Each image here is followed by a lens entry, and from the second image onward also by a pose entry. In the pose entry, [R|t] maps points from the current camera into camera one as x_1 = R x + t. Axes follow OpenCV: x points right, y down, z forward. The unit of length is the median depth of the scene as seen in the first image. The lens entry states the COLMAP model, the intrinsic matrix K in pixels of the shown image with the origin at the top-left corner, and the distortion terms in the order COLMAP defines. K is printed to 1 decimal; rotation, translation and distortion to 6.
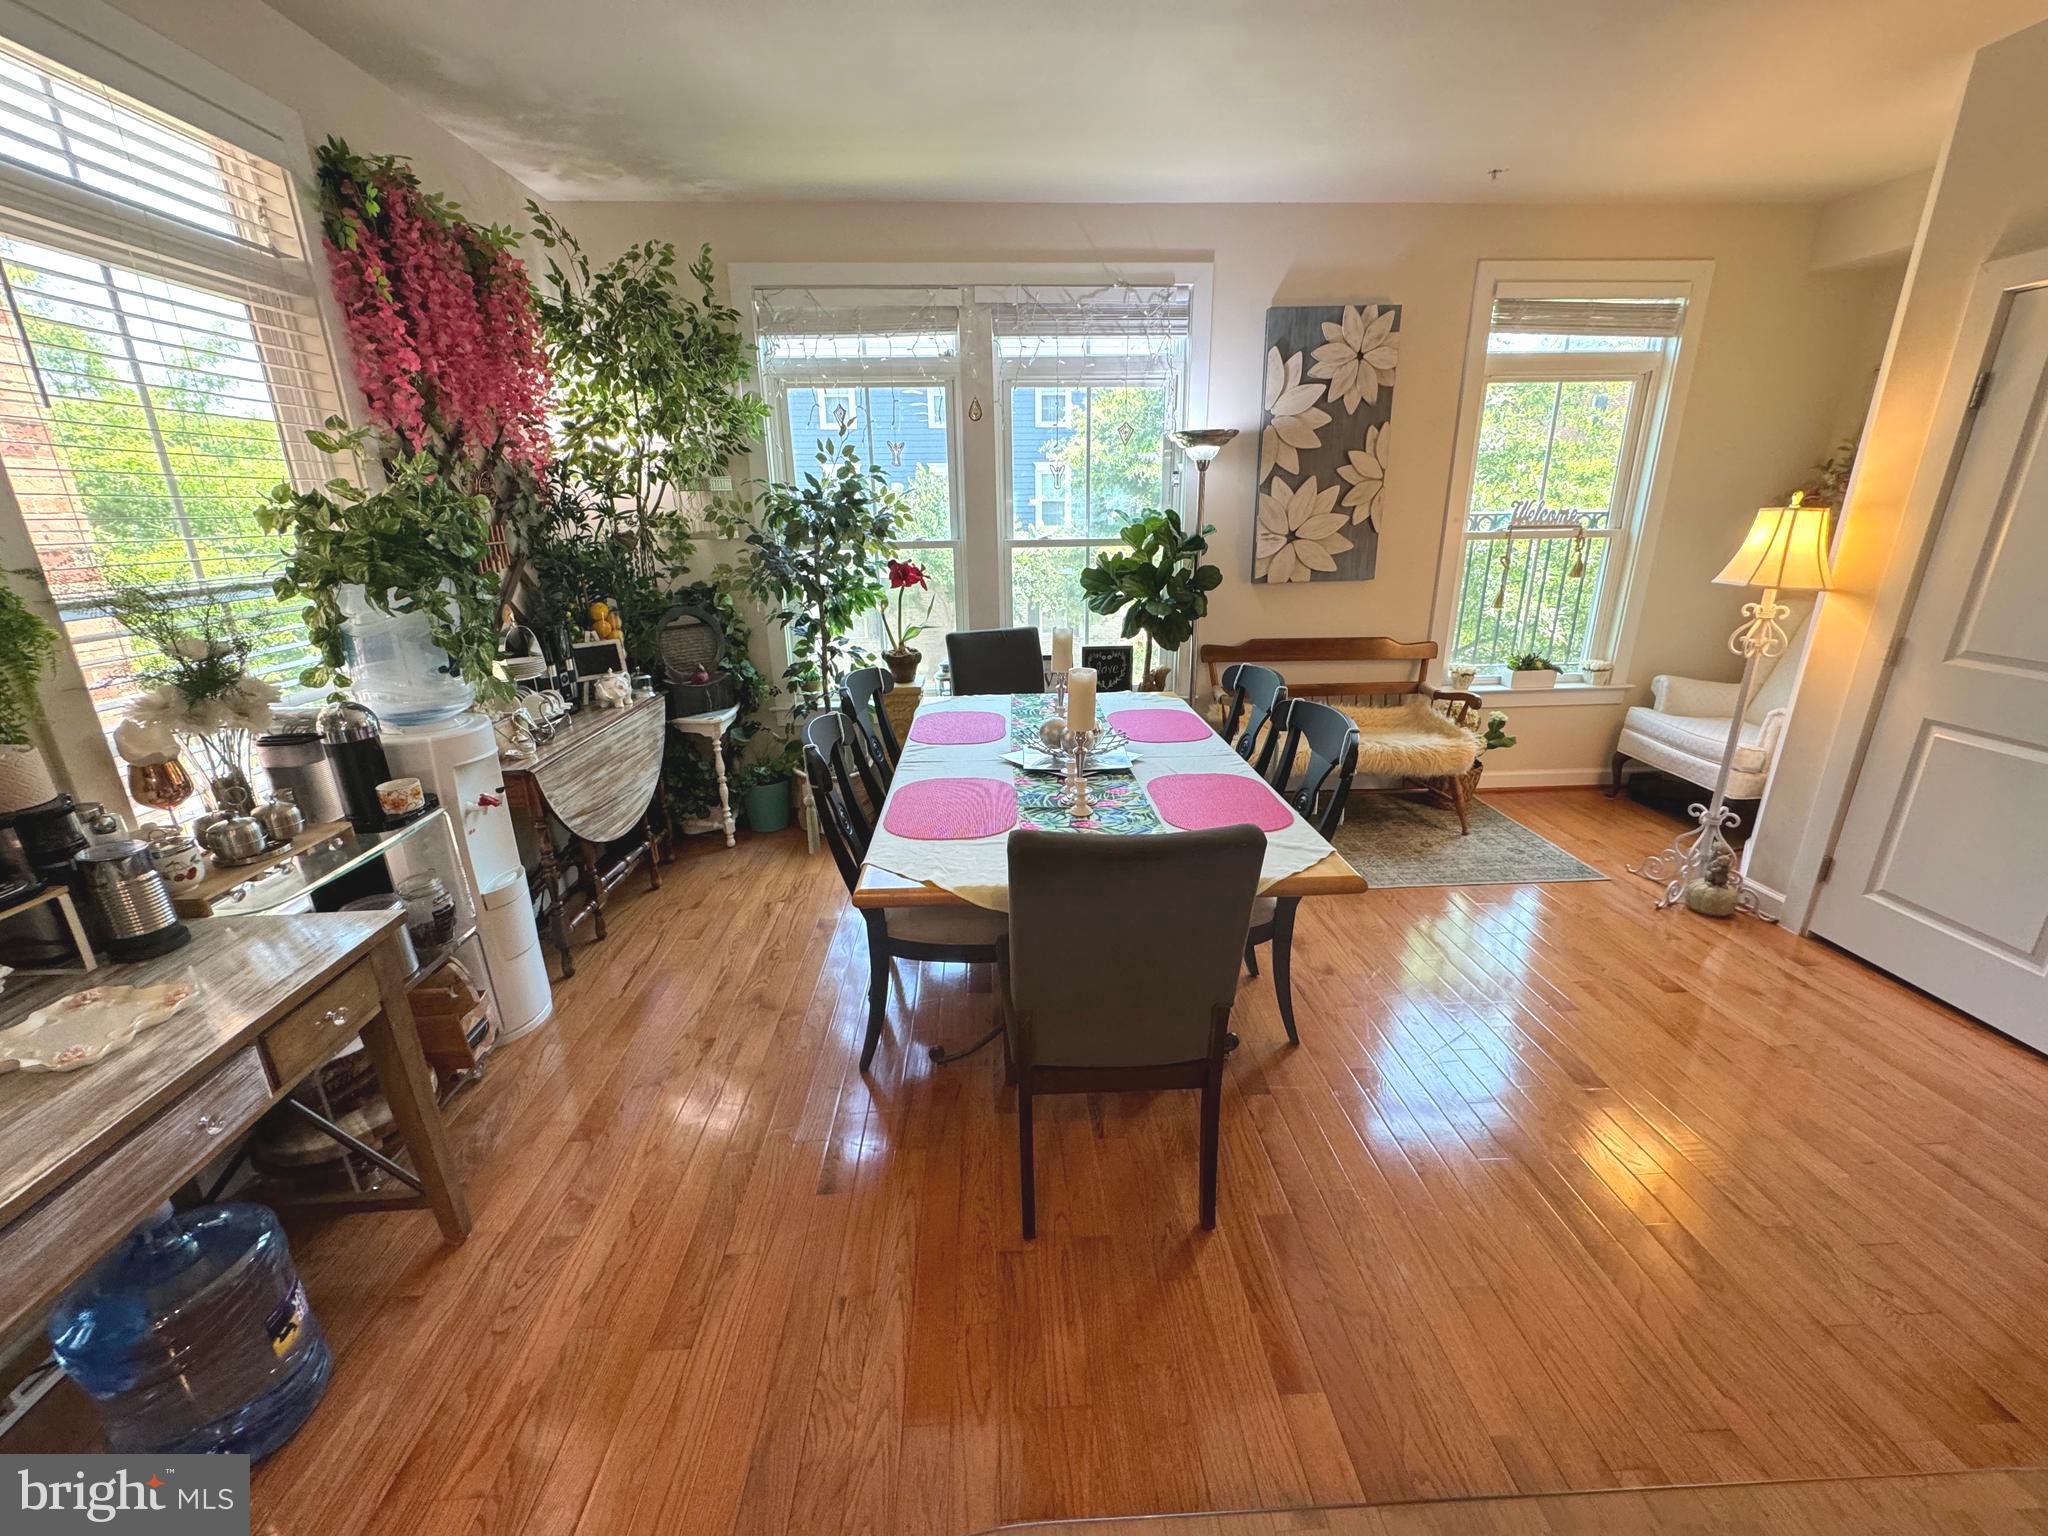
lens RADIAL K [[817.5, 0, 1027.1], [0, 817.5, 768.0], [0, 0, 1]] dist [-0.002841, 0.000398]
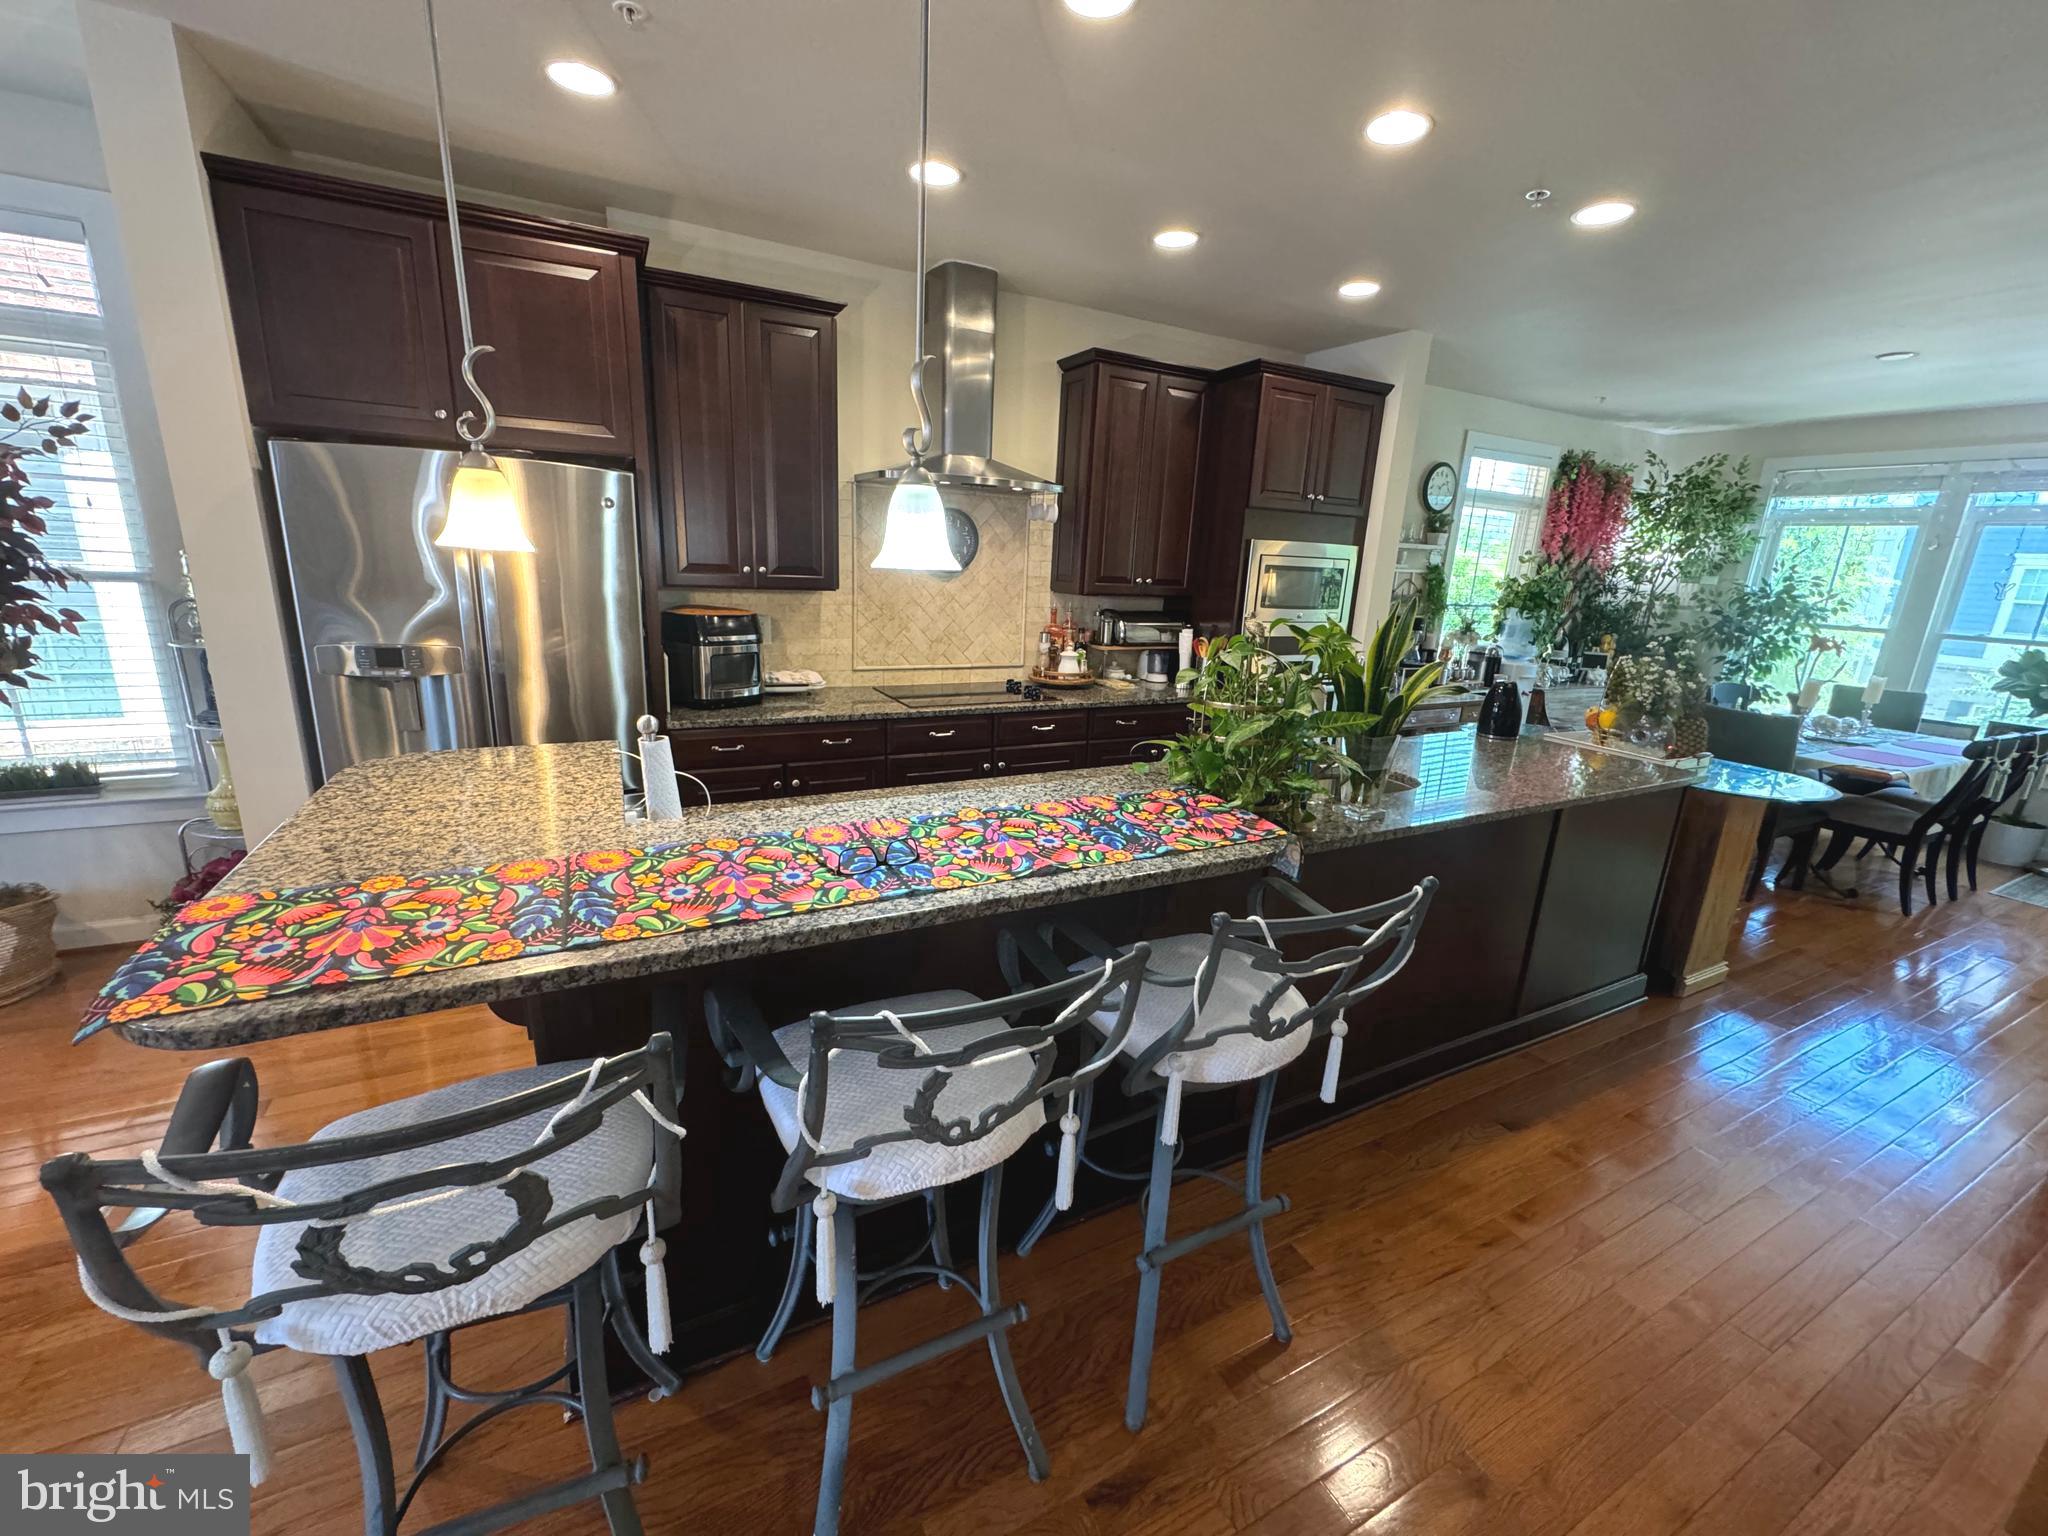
lens RADIAL K [[817.5, 0, 1030.9], [0, 817.5, 767.1], [0, 0, 1]] dist [-0.002841, 0.000398]
pose [[0.417769, 0.262751, -0.869730, 0.642558], [-0.330812, 0.935550, 0.123732, 0.290546], [0.846187, 0.236026, 0.477765, -0.969184]]
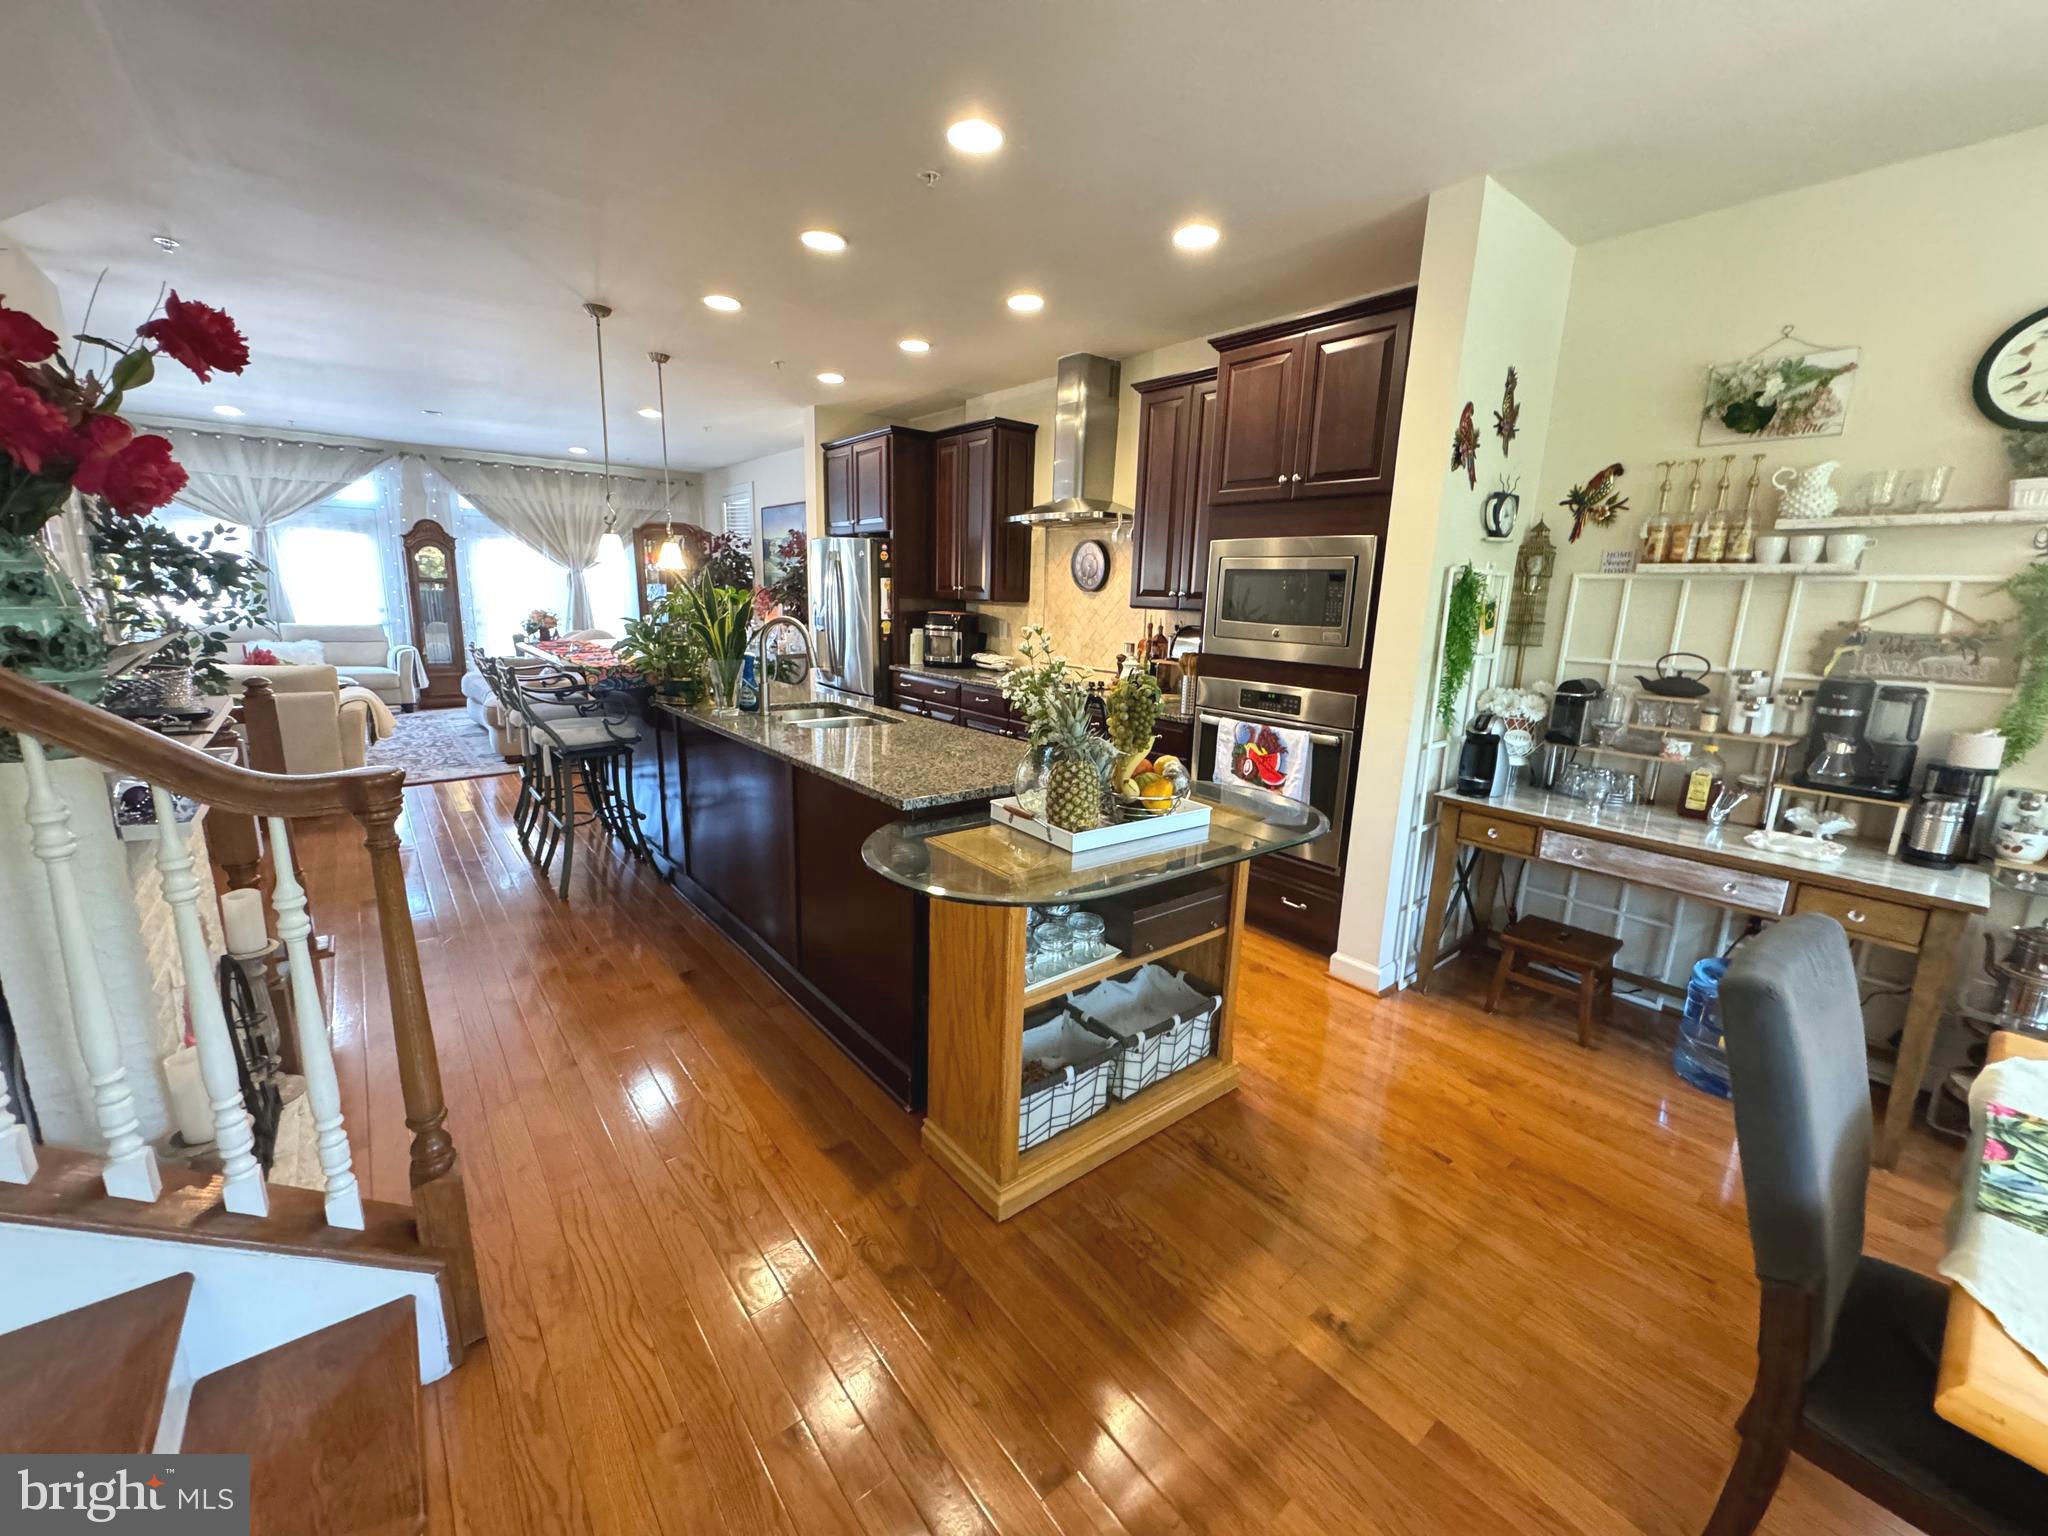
lens RADIAL K [[817.5, 0, 1025.1], [0, 817.5, 765.8], [0, 0, 1]] dist [-0.002841, 0.000398]
pose [[-0.805366, 0.115522, -0.581413, 0.491143], [-0.200856, 0.869624, 0.451010, -0.122638], [0.557713, 0.480008, -0.677162, 0.404017]]
